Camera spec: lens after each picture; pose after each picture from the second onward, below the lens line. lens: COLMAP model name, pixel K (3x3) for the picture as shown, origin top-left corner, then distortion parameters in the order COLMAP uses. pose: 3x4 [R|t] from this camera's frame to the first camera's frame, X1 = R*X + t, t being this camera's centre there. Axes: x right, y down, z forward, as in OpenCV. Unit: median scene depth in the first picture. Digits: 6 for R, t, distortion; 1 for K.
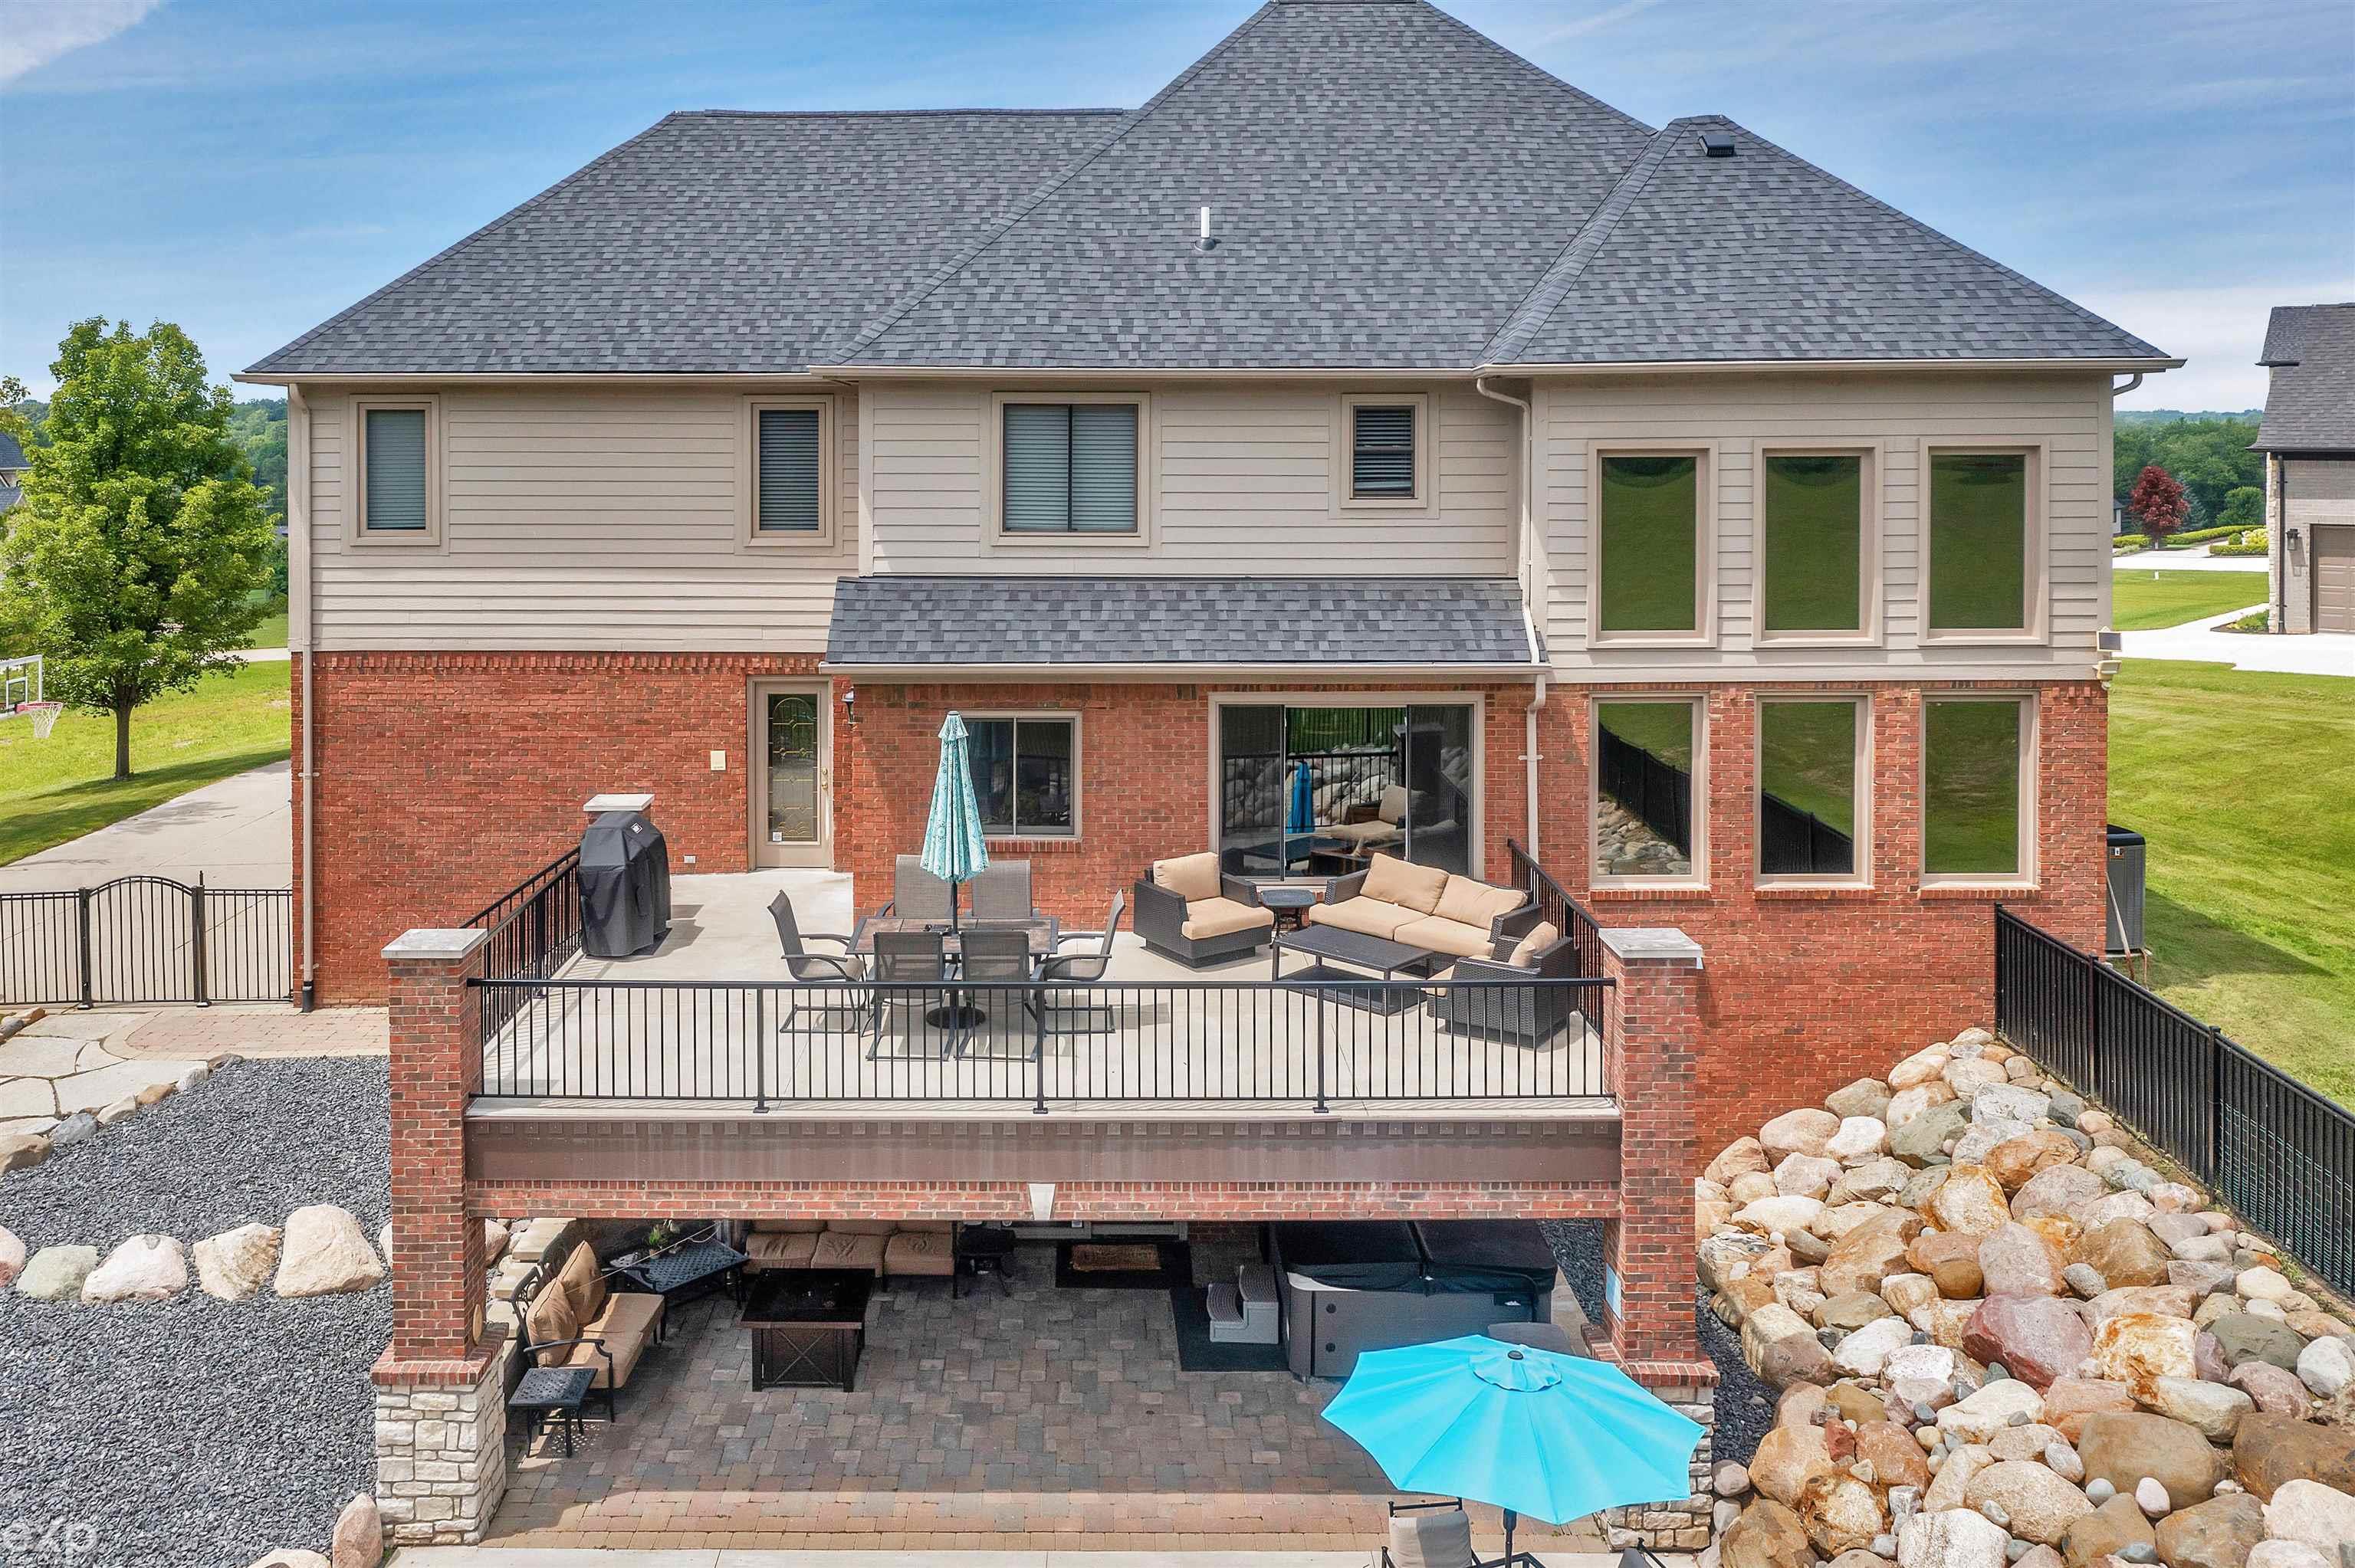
lens RADIAL K [[1935.1, 0, 1060.5], [0, 1935.1, 461.3], [0, 0, 1]] dist [0.003111, 0.000975]
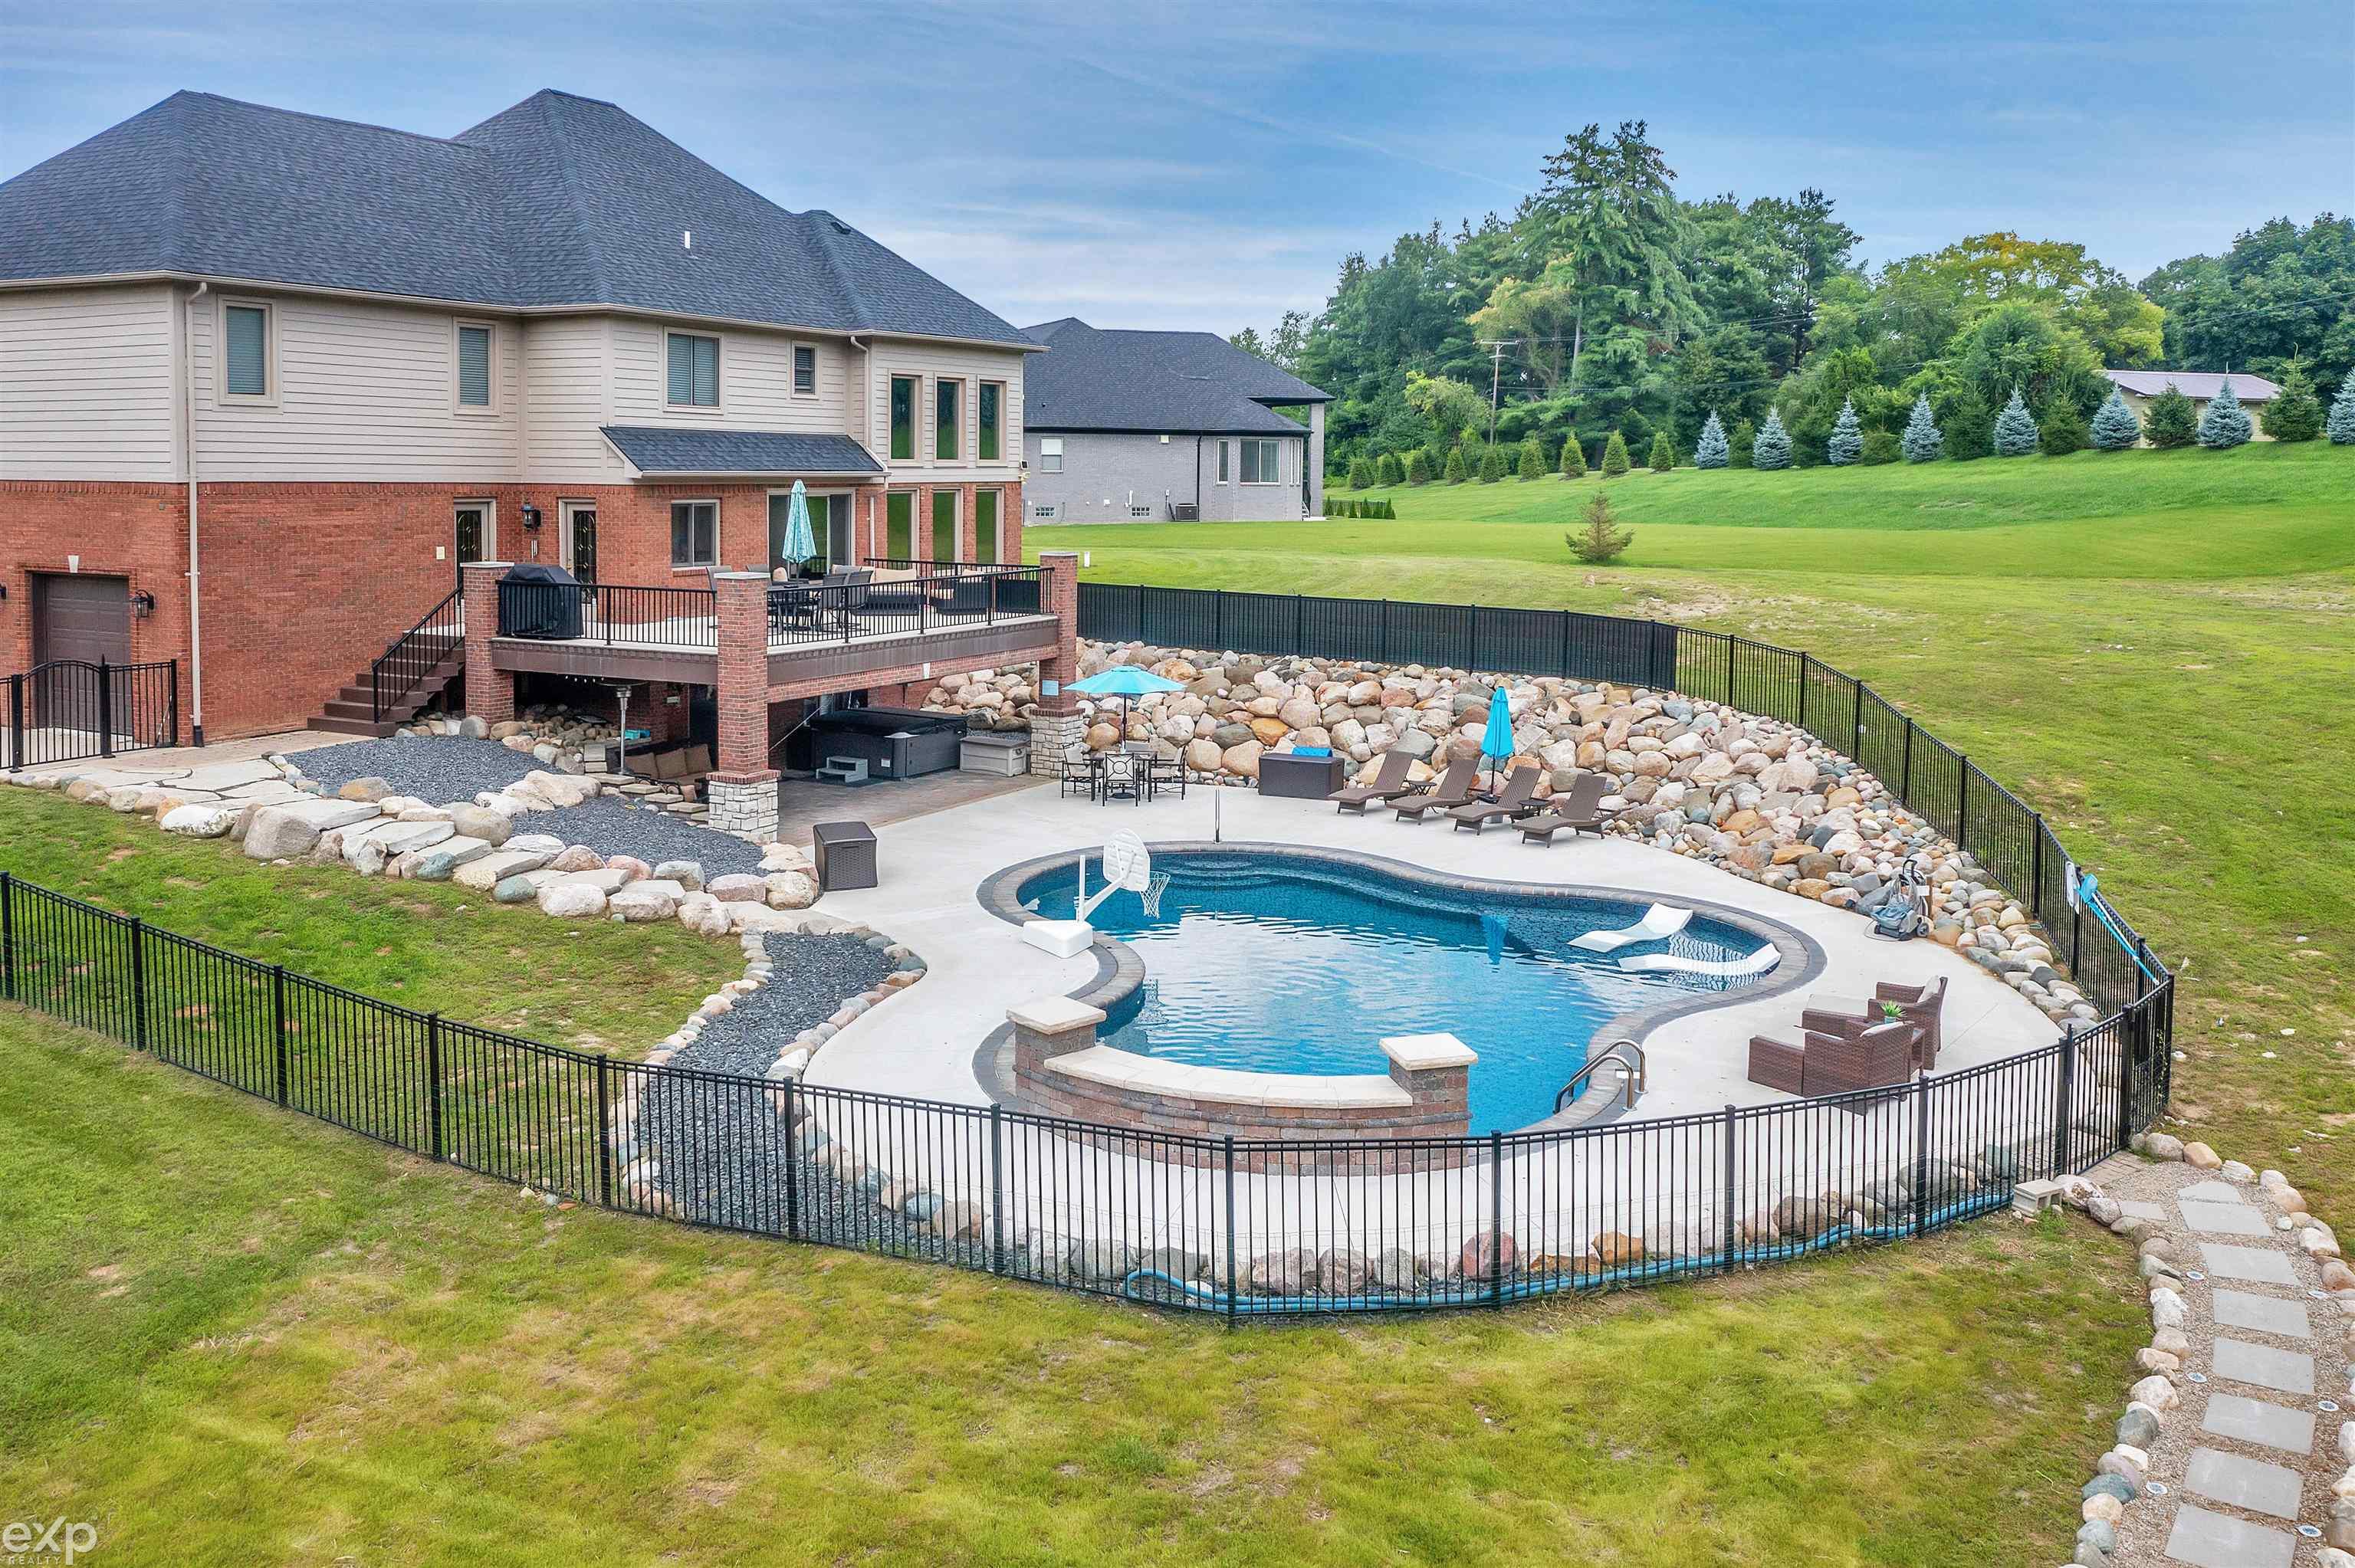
lens RADIAL K [[1881.1, 0, 1187.6], [0, 1881.1, 650.7], [0, 0, 1]] dist [0.000374, 0.000297]
pose [[0.455969, -0.077896, 0.886580, -1.401387], [0.003709, 0.996320, 0.085630, 0.118865], [-0.889988, -0.035756, 0.454580, -0.248932]]
